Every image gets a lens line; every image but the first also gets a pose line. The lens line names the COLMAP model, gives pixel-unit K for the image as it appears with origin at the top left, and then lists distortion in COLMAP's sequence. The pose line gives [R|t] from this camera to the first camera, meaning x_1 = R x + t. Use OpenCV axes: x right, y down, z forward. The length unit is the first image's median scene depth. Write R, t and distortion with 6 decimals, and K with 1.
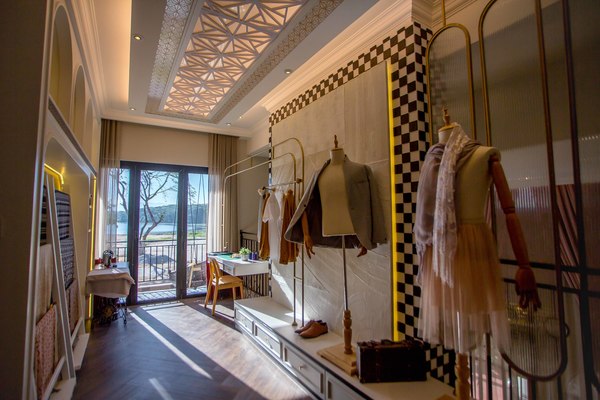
lens RADIAL K [[291.7, 0, 303.3], [0, 291.7, 195.5], [0, 0, 1]] dist [-0.082103, 0.029881]
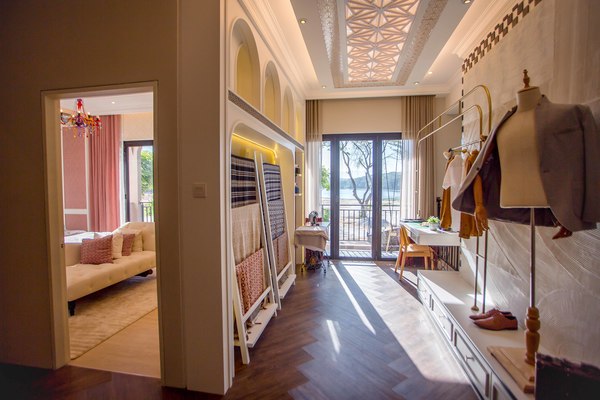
lens RADIAL K [[291.7, 0, 303.3], [0, 291.7, 195.5], [0, 0, 1]] dist [-0.082103, 0.029881]
pose [[0.749608, 0.028917, -0.661250, 0.109044], [0.047574, 0.994107, 0.097404, 0.005887], [0.660170, -0.104473, 0.743815, 0.060972]]
